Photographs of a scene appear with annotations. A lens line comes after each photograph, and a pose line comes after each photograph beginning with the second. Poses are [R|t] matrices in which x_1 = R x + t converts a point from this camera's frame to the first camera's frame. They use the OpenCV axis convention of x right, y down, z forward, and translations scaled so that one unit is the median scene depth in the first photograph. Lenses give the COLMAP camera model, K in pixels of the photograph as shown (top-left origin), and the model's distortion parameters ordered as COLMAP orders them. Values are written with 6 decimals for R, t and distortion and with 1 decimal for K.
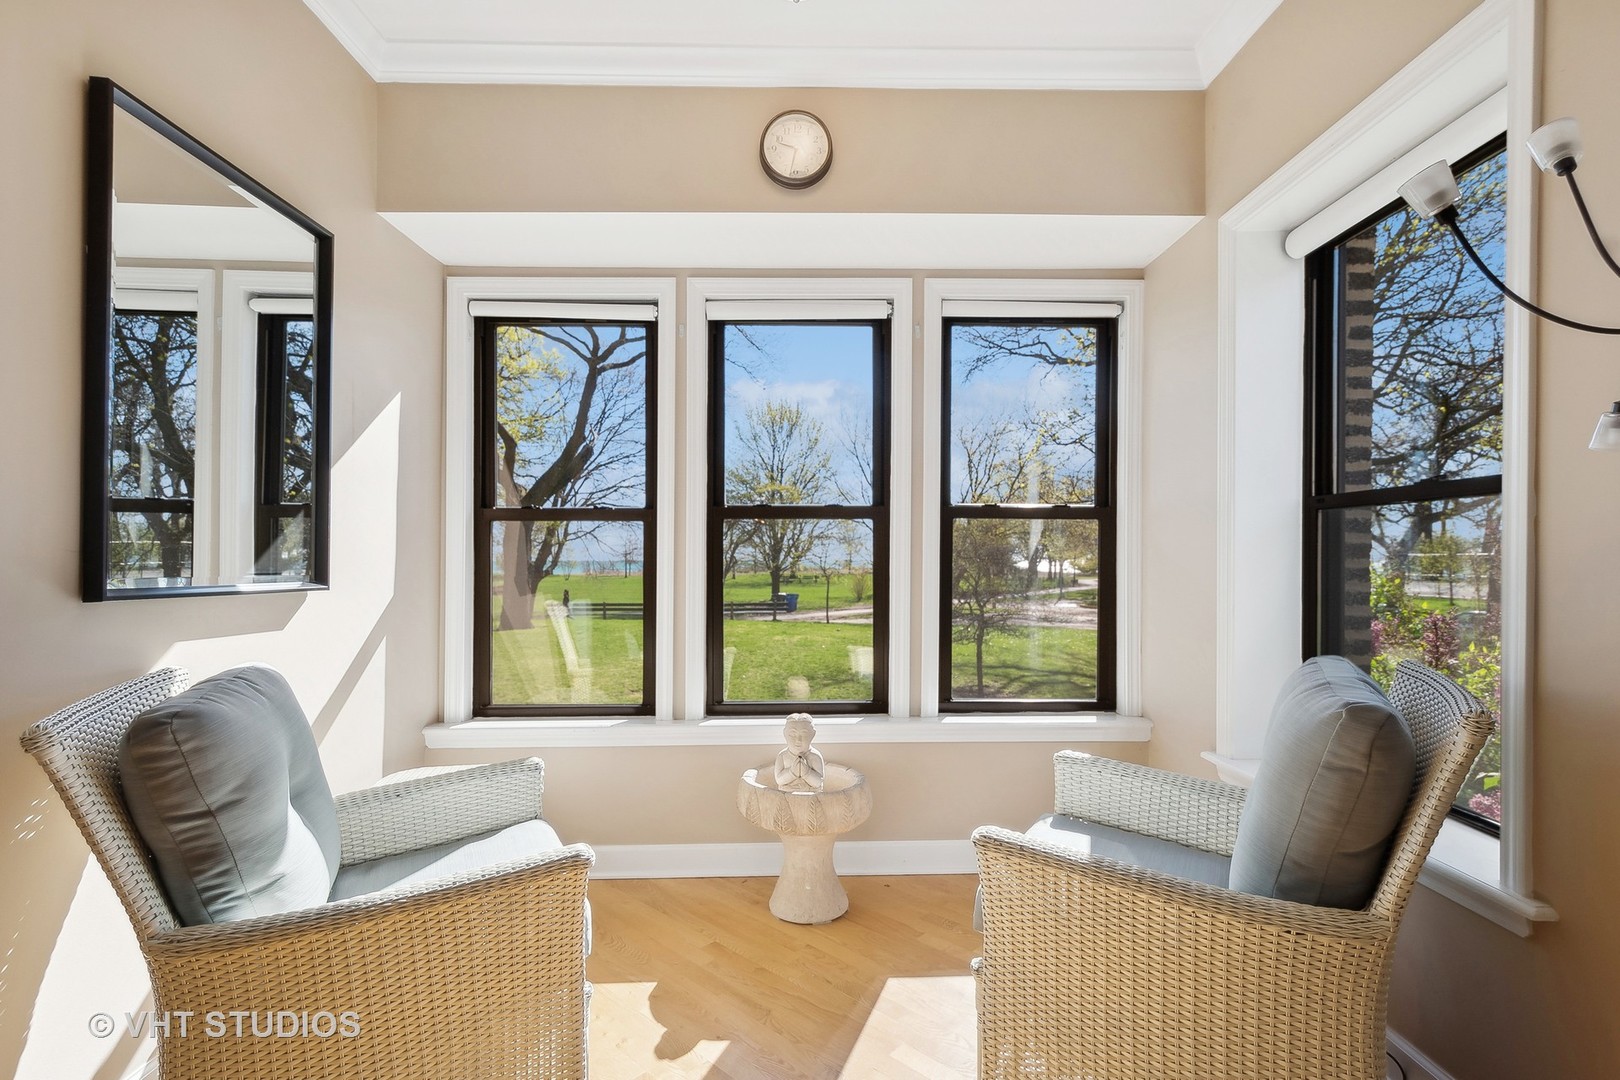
lens RADIAL K [[753.9, 0, 809.3], [0, 753.9, 558.1], [0, 0, 1]] dist [0.012944, 0.000448]
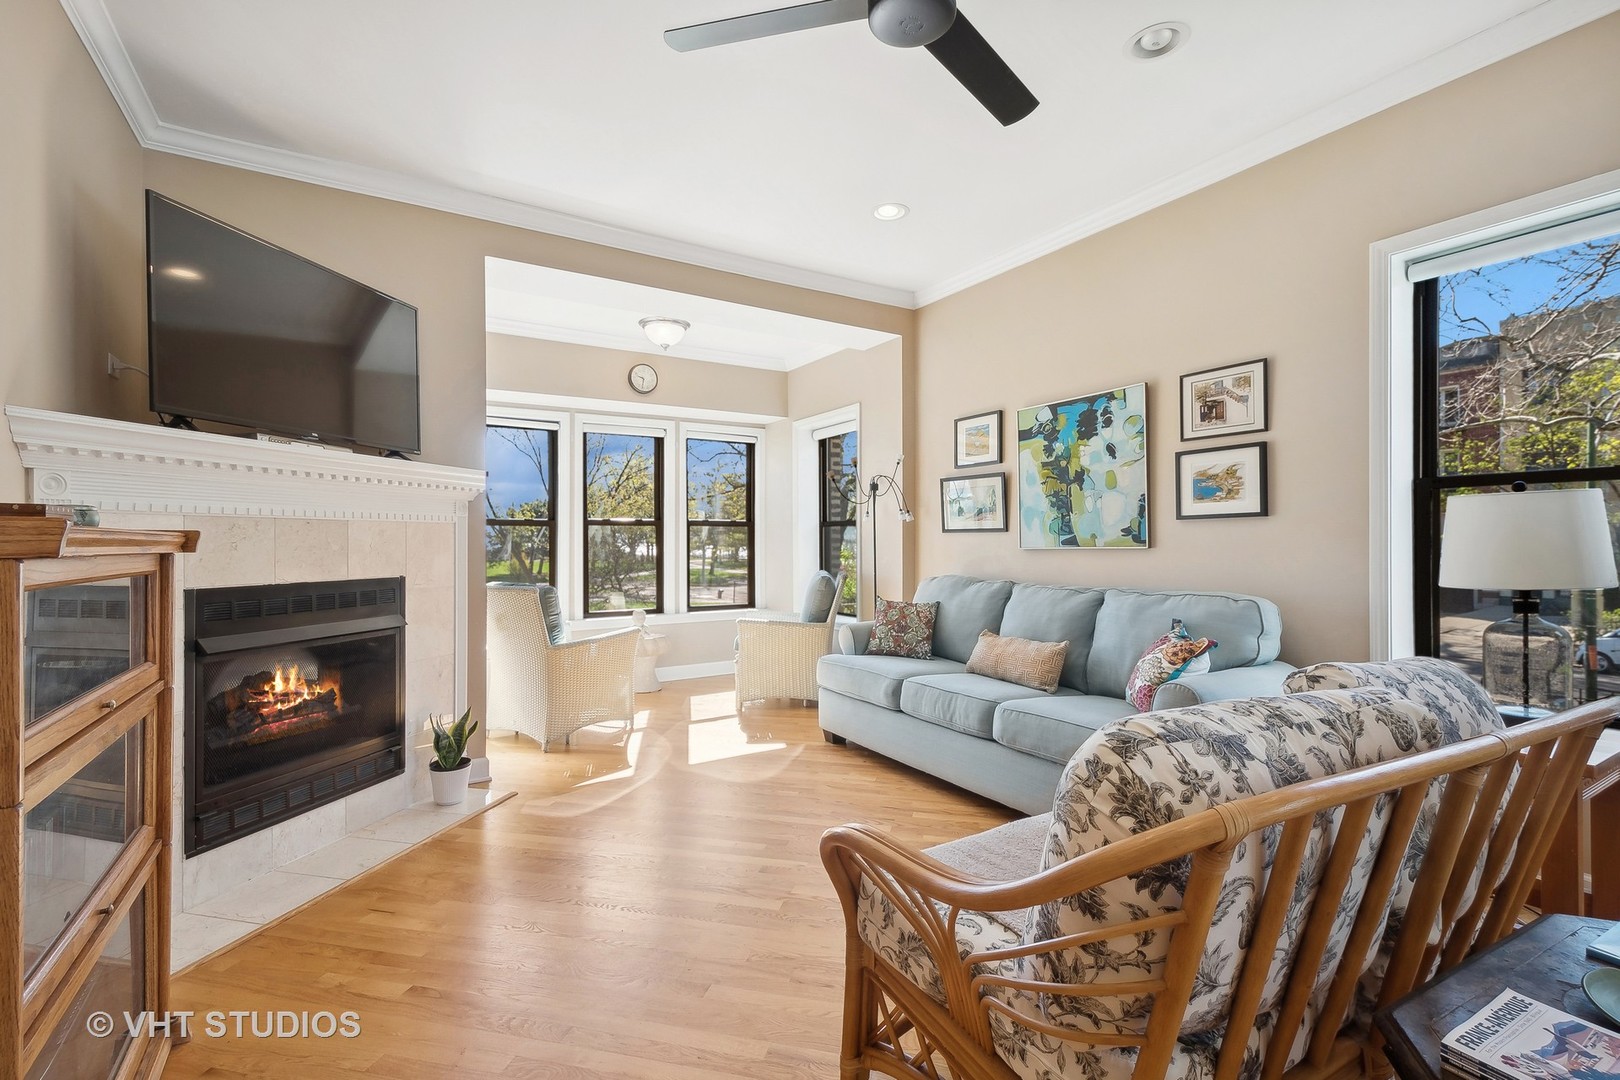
lens RADIAL K [[725.8, 0, 810.6], [0, 725.8, 545.7], [0, 0, 1]] dist [0.006859, -0.000716]
pose [[0.858314, -0.005444, 0.513096, -0.632126], [0.003448, 0.999982, 0.004841, -0.003826], [-0.513114, -0.002386, 0.858317, -1.080480]]
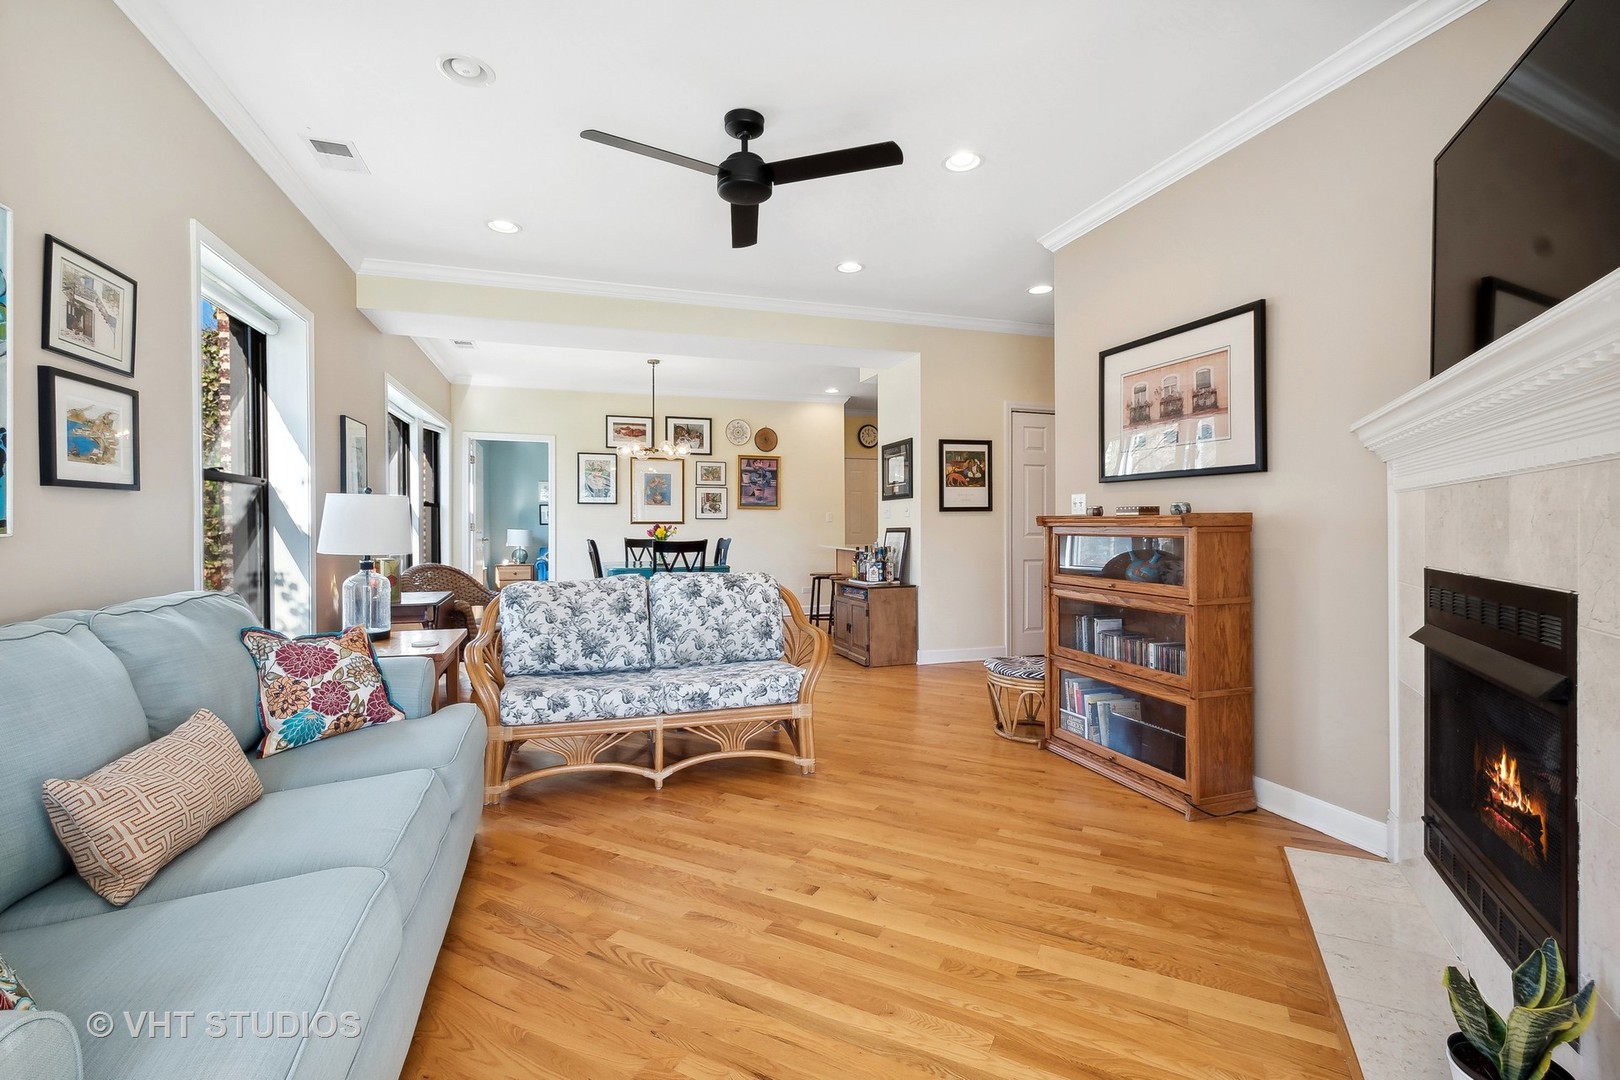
lens RADIAL K [[725.8, 0, 805.9], [0, 725.8, 533.2], [0, 0, 1]] dist [0.006859, -0.000716]
pose [[-0.957191, 0.005163, -0.289411, 0.018711], [0.002169, 0.999941, 0.010665, 0.000643], [0.289449, 0.009581, -0.957146, 0.486165]]
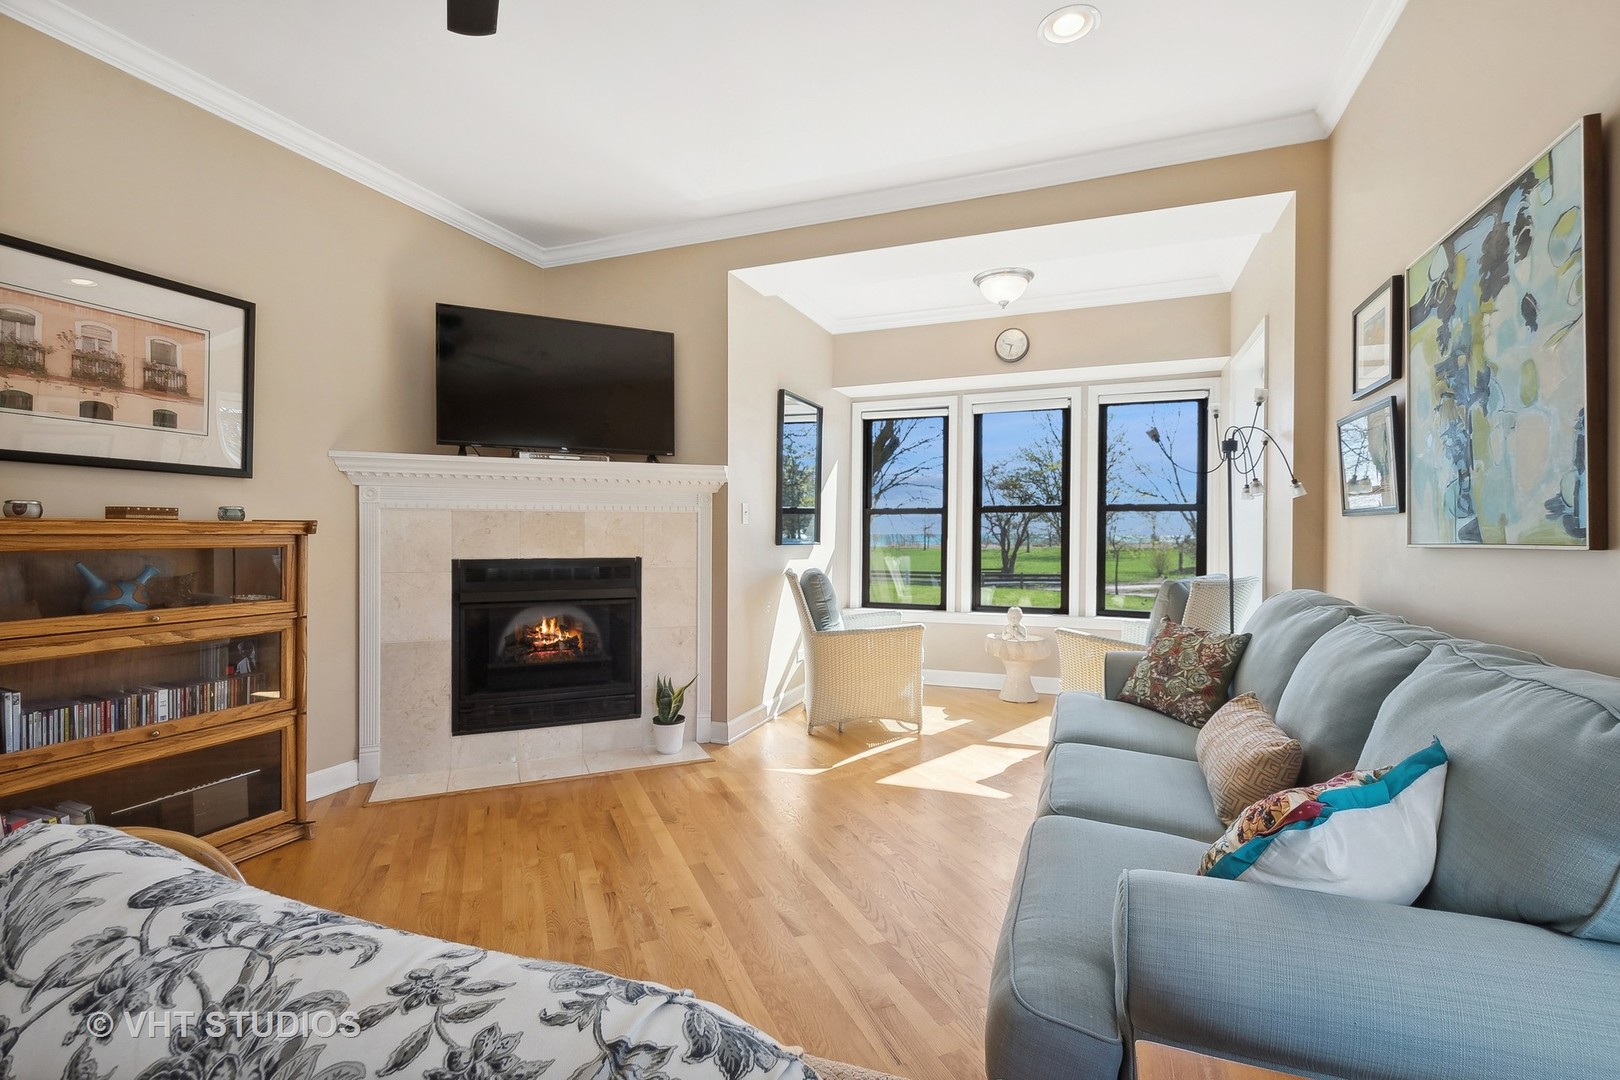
lens RADIAL K [[725.8, 0, 816.2], [0, 725.8, 537.0], [0, 0, 1]] dist [0.006859, -0.000716]
pose [[0.925811, 0.005366, -0.377948, 0.208308], [-0.002776, 0.999969, 0.007397, -0.002106], [0.377976, -0.005799, 0.925797, -0.940368]]
